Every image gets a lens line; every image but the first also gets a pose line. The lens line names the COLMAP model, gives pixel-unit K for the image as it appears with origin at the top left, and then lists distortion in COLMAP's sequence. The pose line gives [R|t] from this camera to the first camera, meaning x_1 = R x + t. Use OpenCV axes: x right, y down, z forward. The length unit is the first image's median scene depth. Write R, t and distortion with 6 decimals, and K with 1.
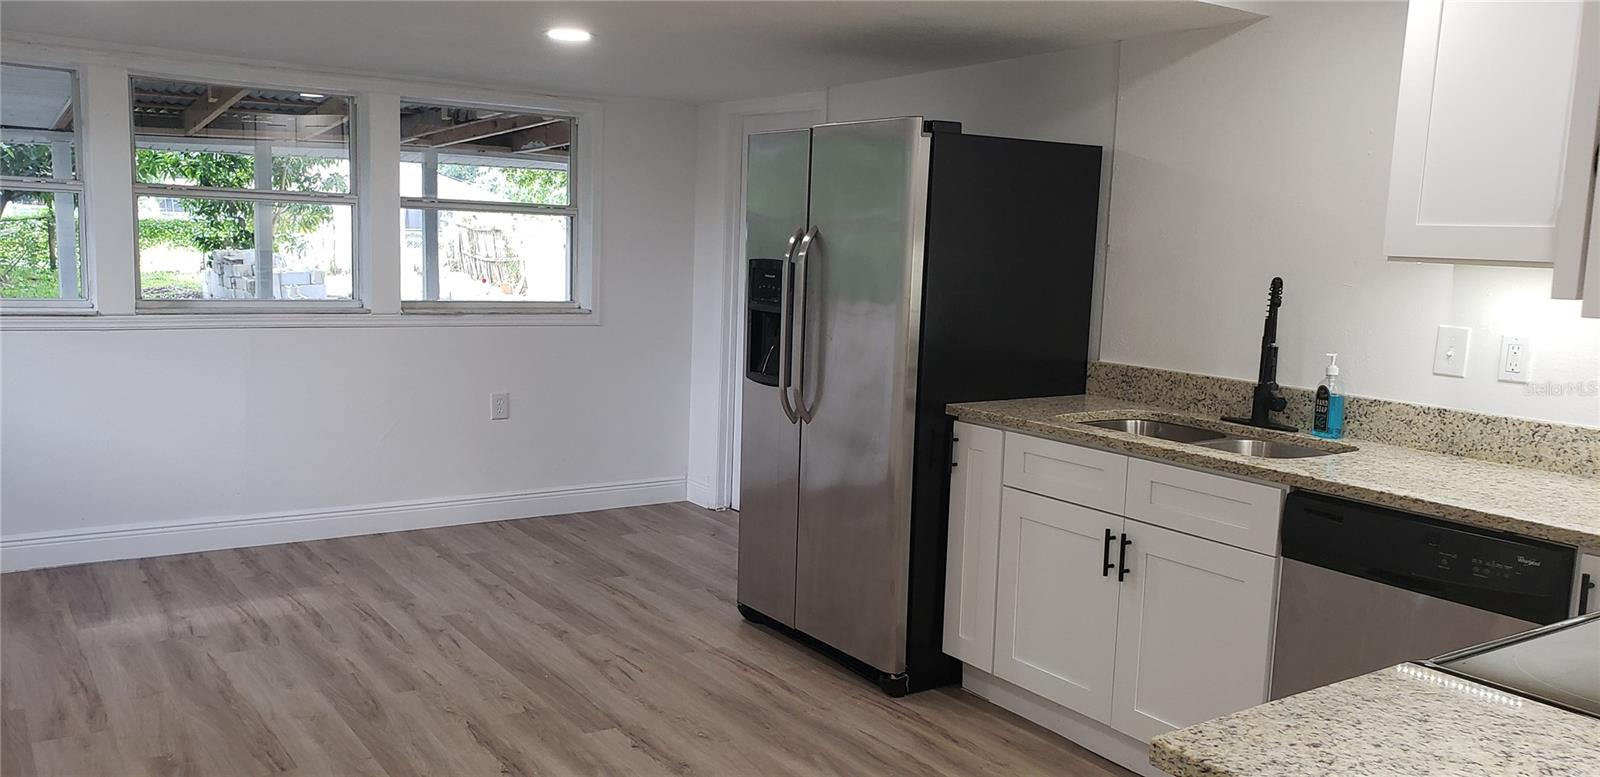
lens RADIAL K [[1242.7, 0, 800.0], [0, 1242.7, 388.5], [0, 0, 1]] dist [0.026573, -0.003241]
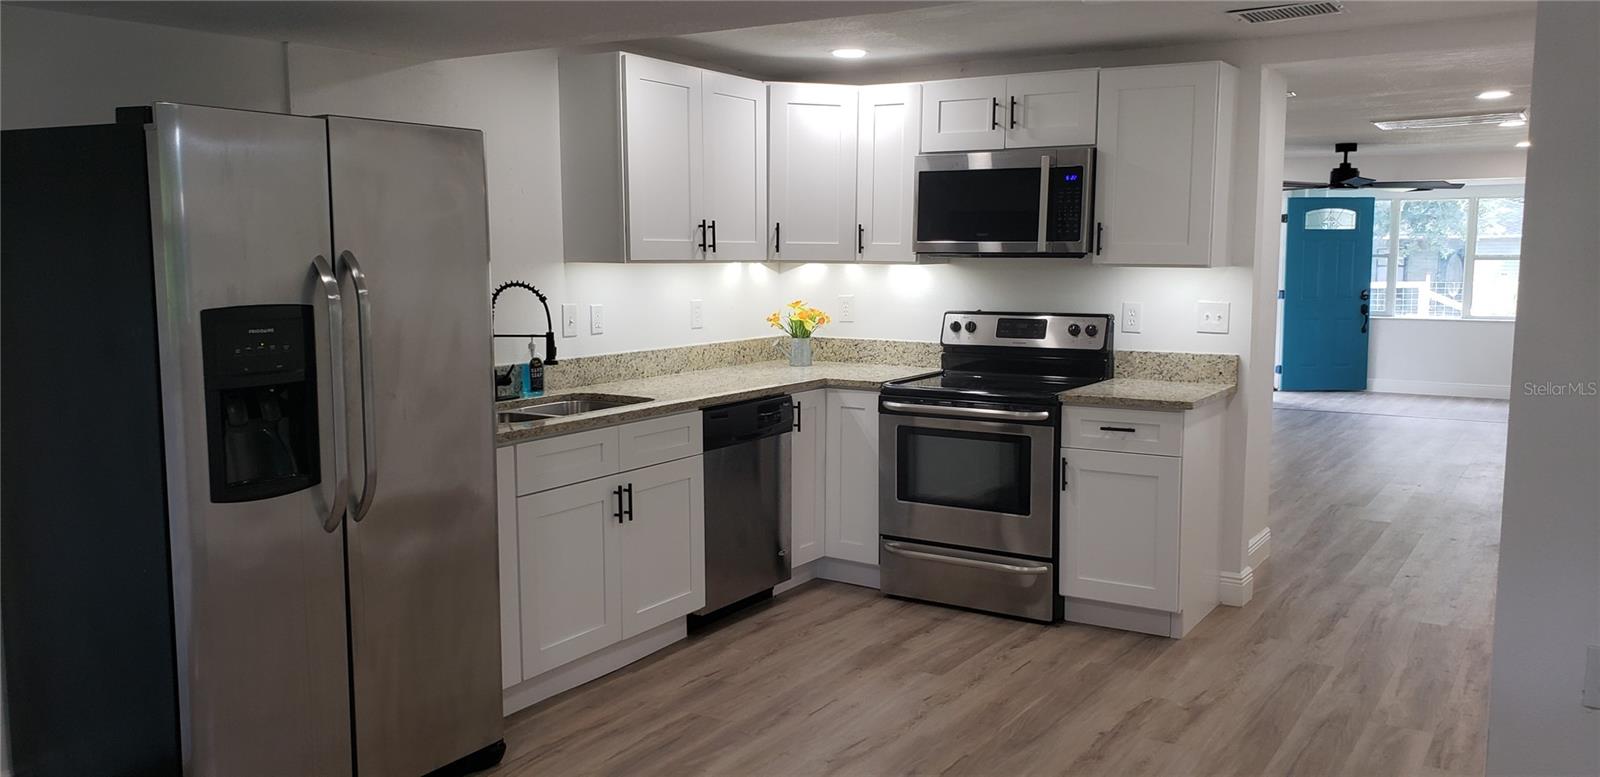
lens RADIAL K [[1235.6, 0, 817.9], [0, 1235.6, 394.8], [0, 0, 1]] dist [0.107970, -0.224775]
pose [[-0.410202, -0.142176, 0.900844, -0.954905], [0.098482, 0.975092, 0.198738, -0.207147], [-0.906662, 0.170239, -0.385983, 1.293104]]
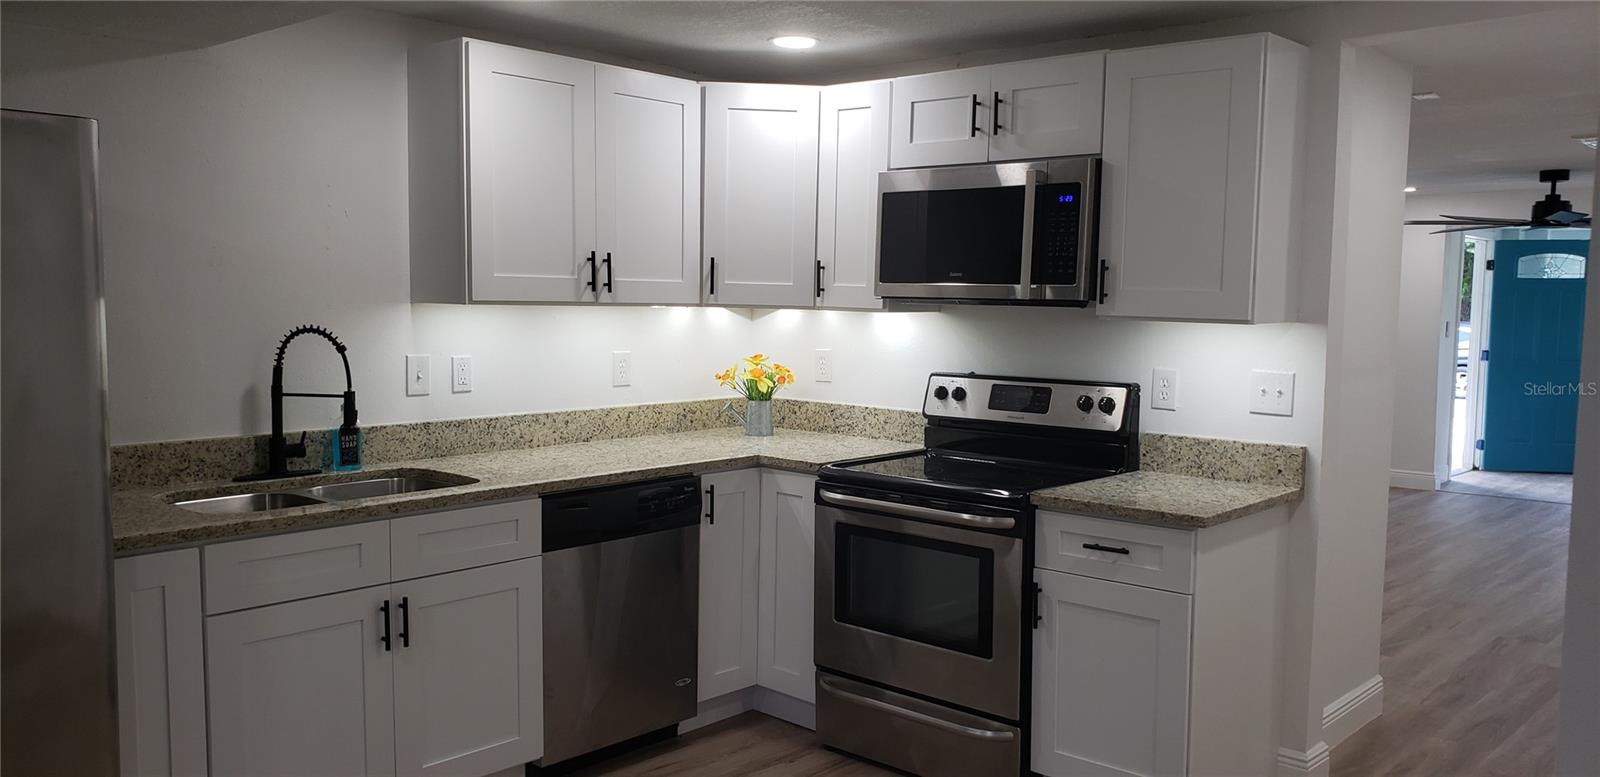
lens RADIAL K [[1242.7, 0, 800.0], [0, 1242.7, 388.5], [0, 0, 1]] dist [0.026573, -0.003241]
pose [[-0.239408, -0.115033, 0.964081, -0.722001], [0.098971, 0.984893, 0.142093, -0.148994], [-0.965862, 0.129435, -0.224406, 0.893025]]
